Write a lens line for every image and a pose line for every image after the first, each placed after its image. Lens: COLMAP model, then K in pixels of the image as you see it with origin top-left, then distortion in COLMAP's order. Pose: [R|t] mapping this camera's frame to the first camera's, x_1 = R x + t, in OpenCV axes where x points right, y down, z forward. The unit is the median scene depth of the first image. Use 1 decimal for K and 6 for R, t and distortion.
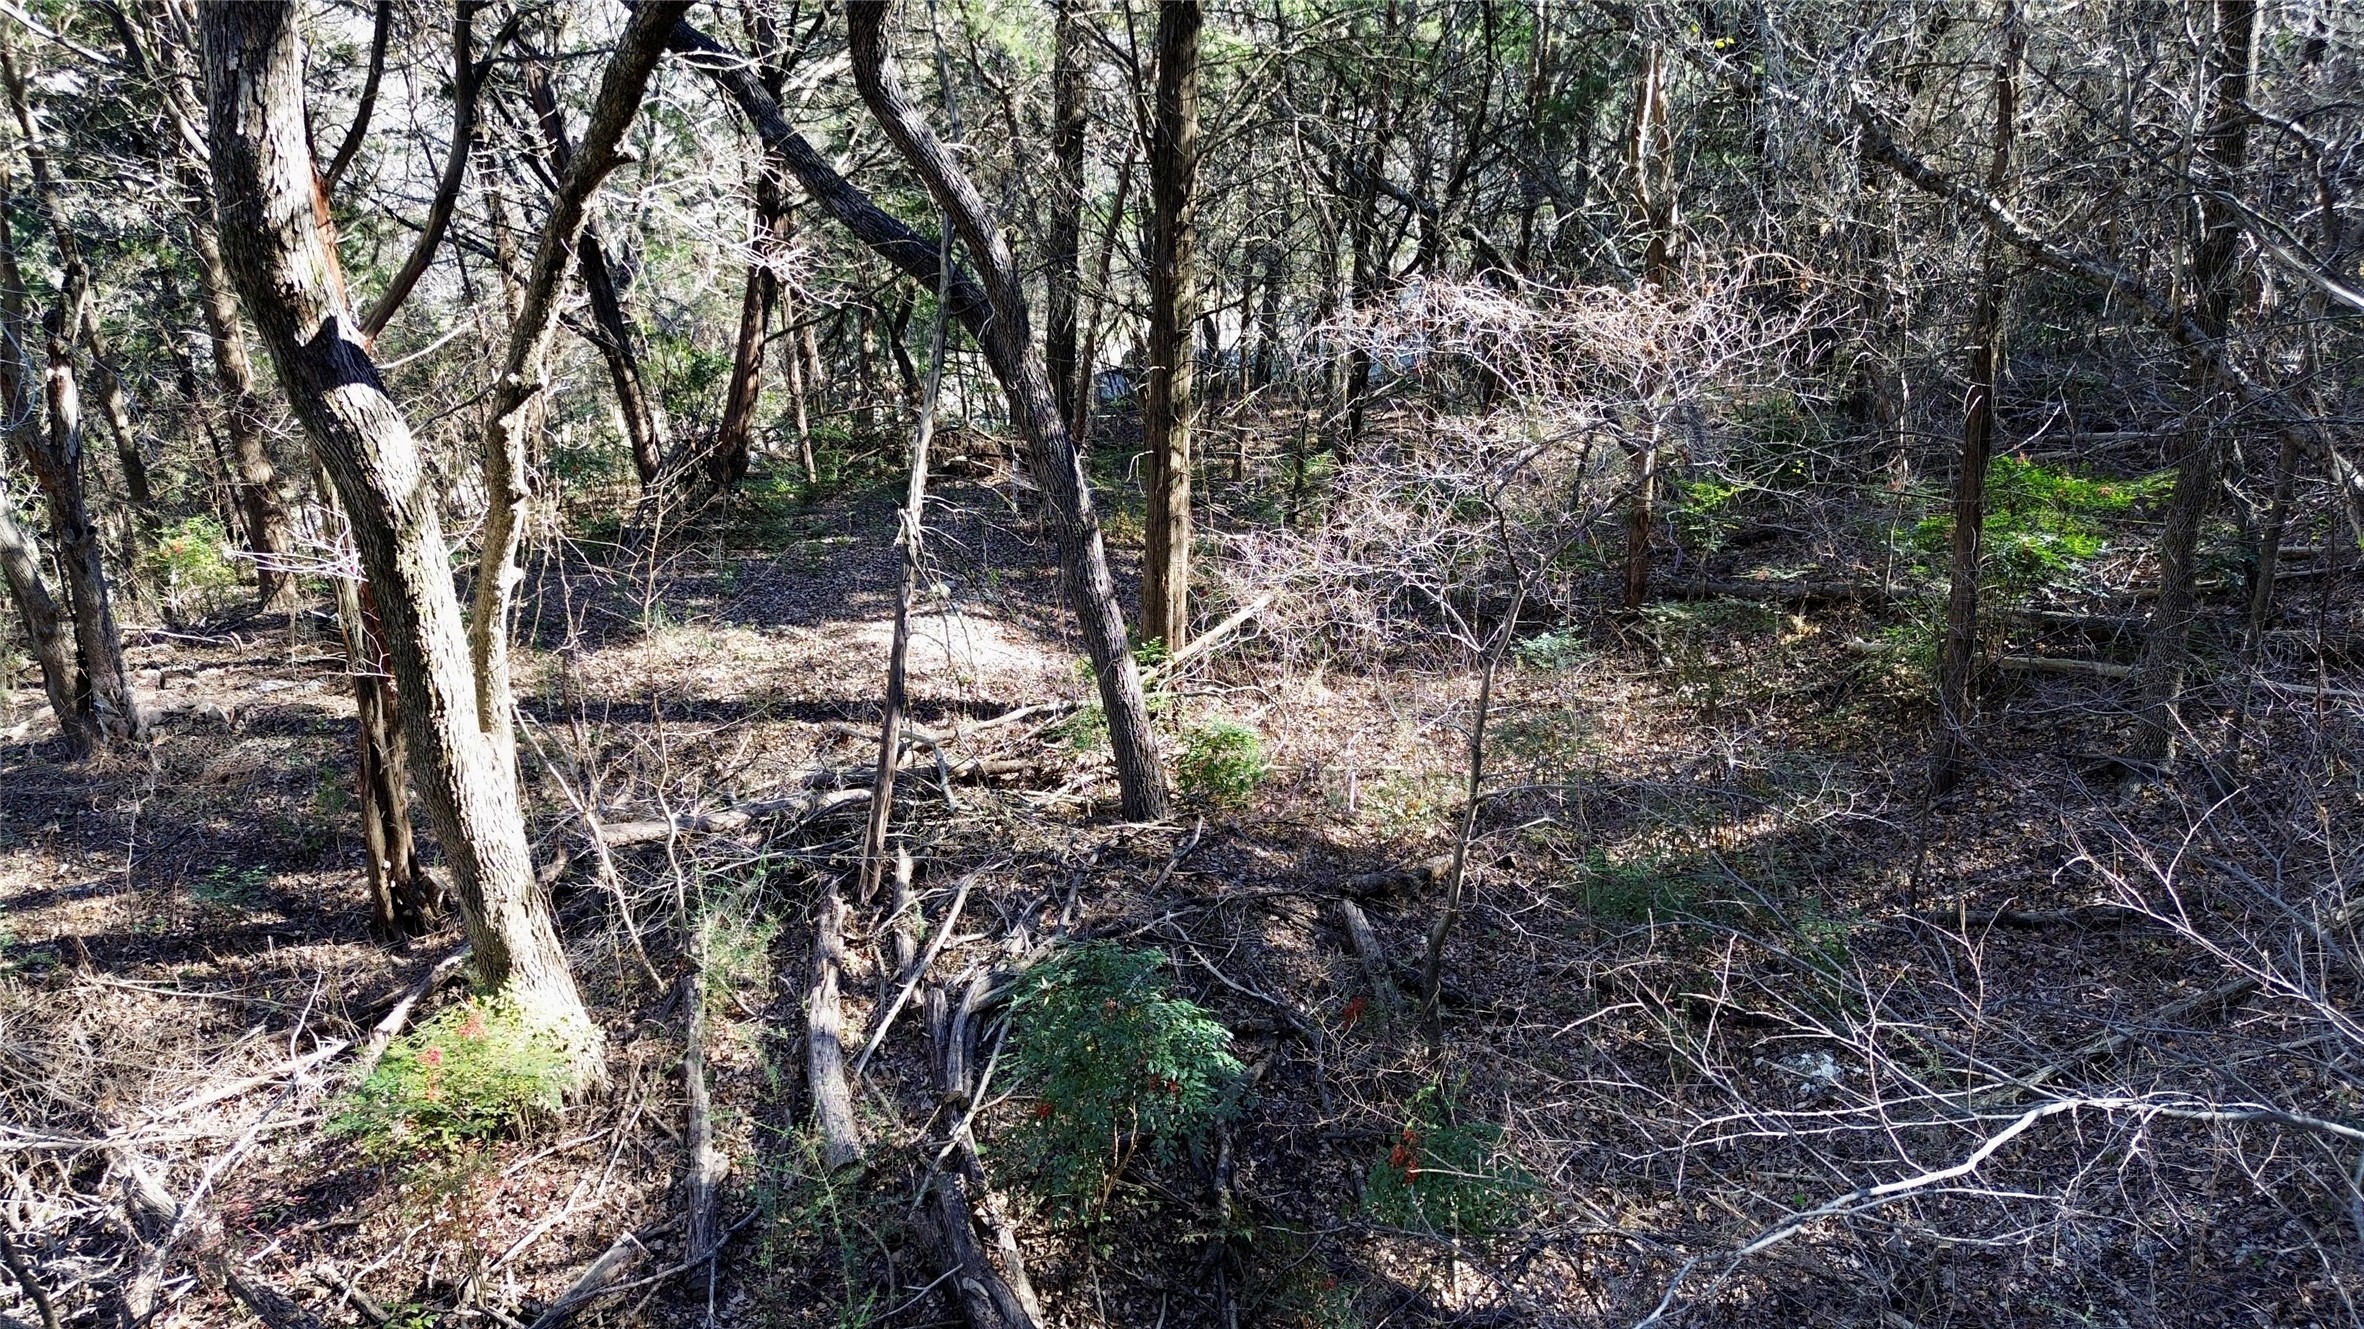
lens RADIAL K [[1654.2, 0, 1182.0], [0, 1654.2, 664.5], [0, 0, 1]] dist [0.071129, -0.075997]
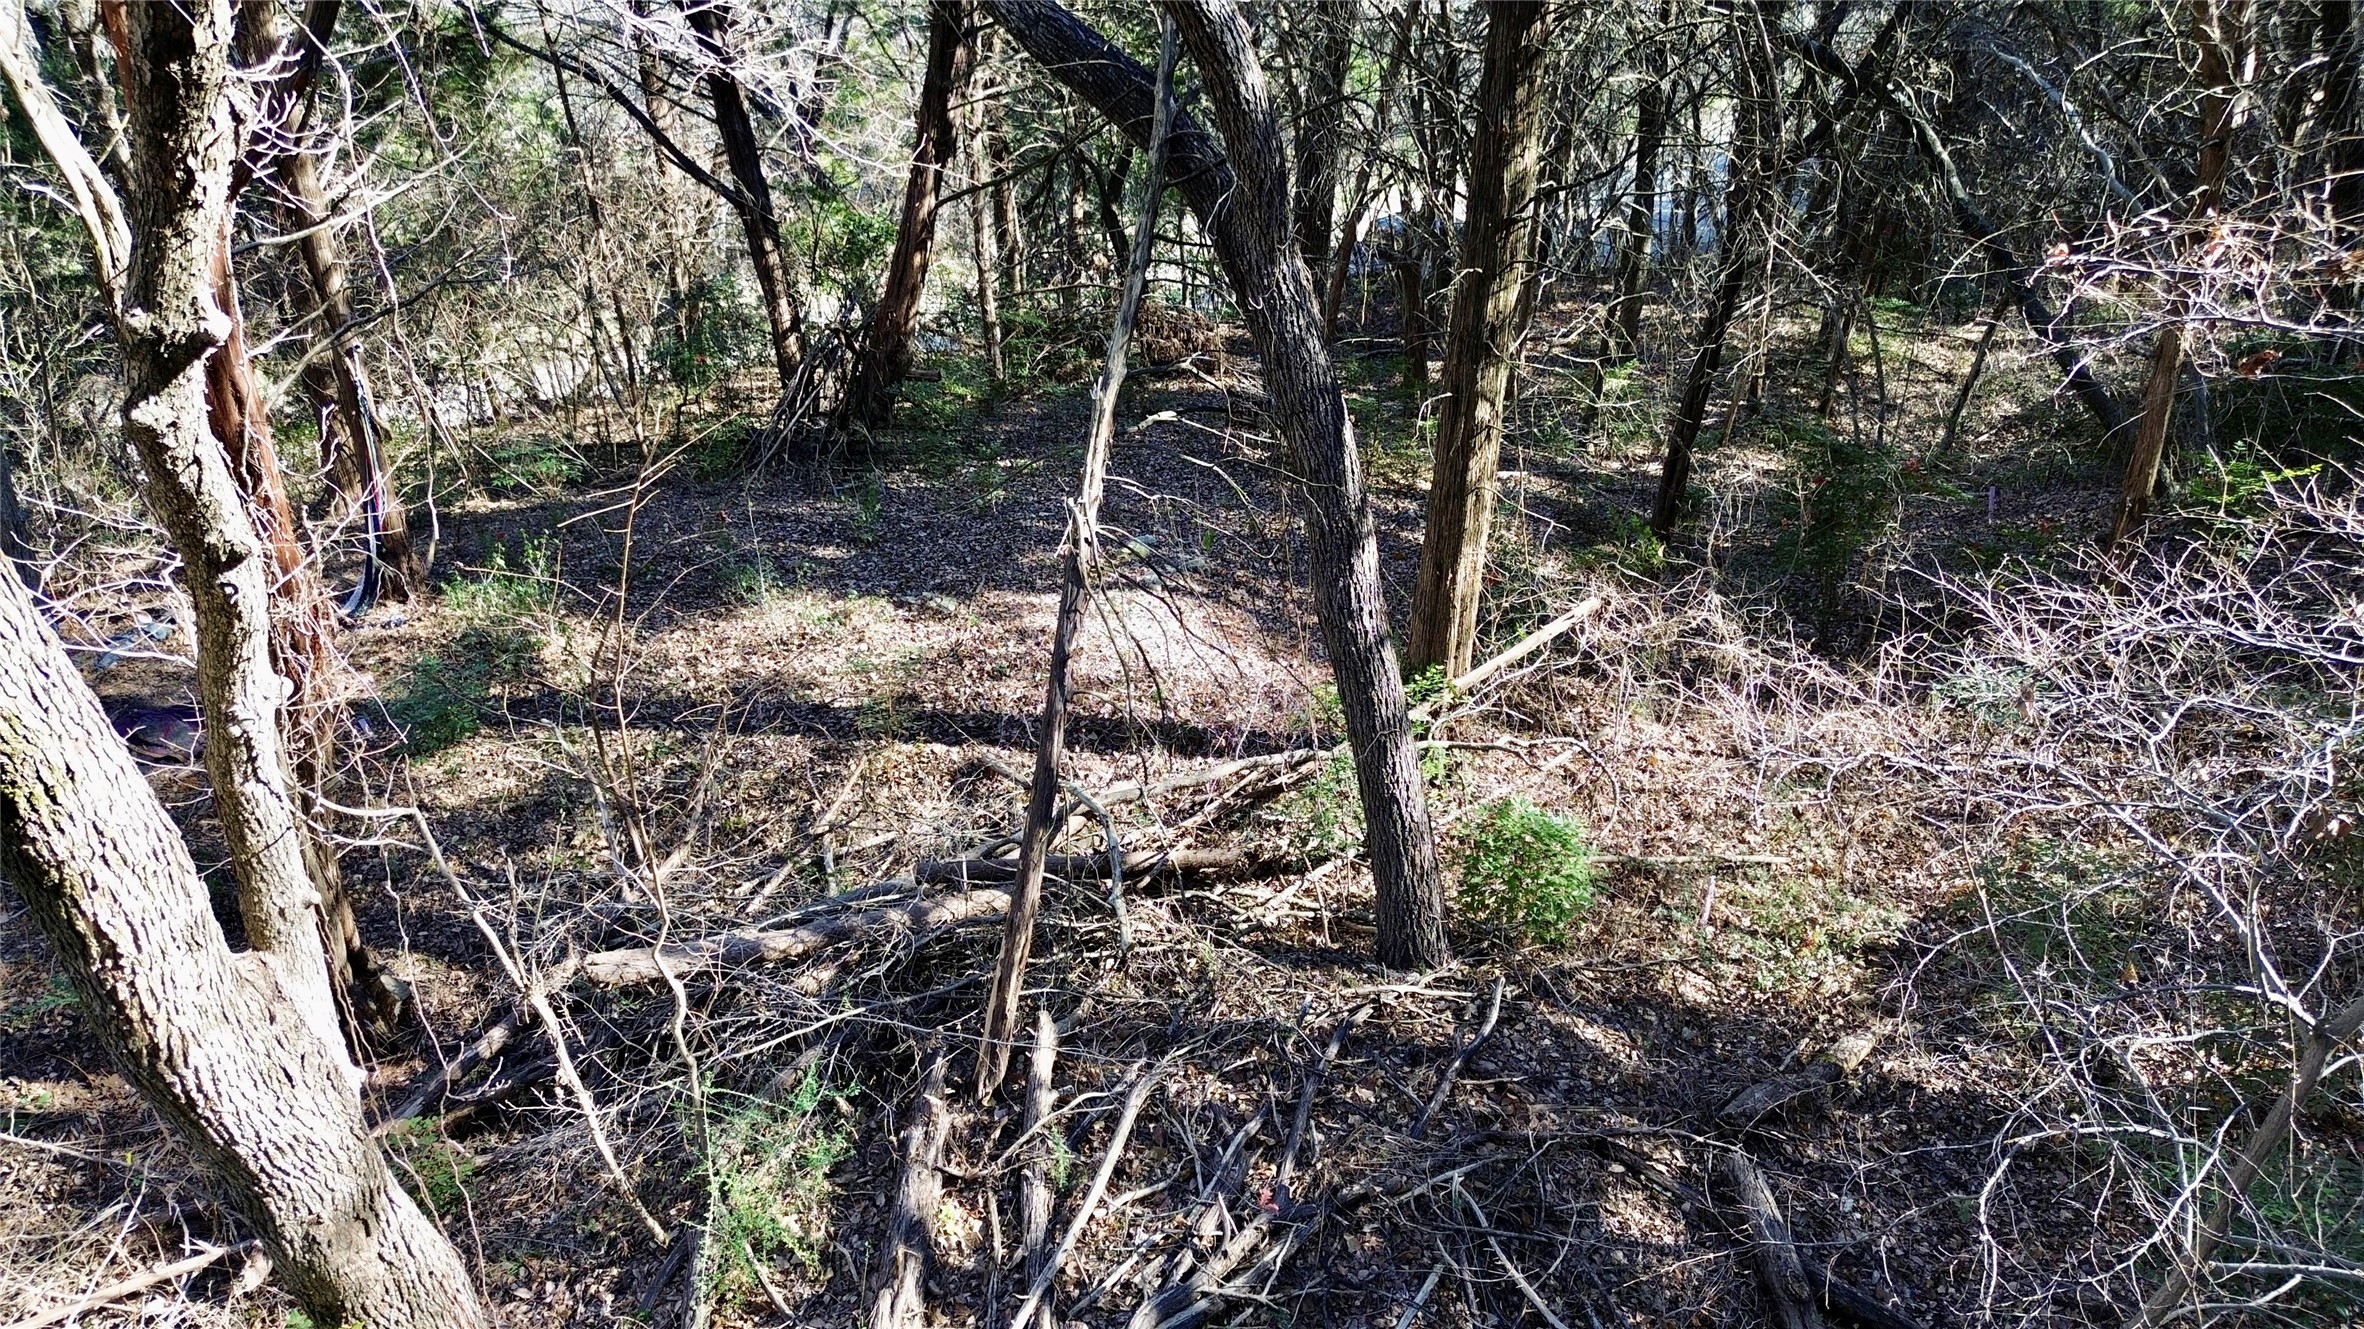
lens RADIAL K [[1639.1, 0, 1170.6], [0, 1639.1, 665.1], [0, 0, 1]] dist [0.106525, -0.070677]
pose [[0.989636, 0.067936, -0.126509, -0.040681], [-0.057364, 0.994692, 0.085419, -0.074063], [0.131640, -0.077277, 0.988281, 0.326792]]
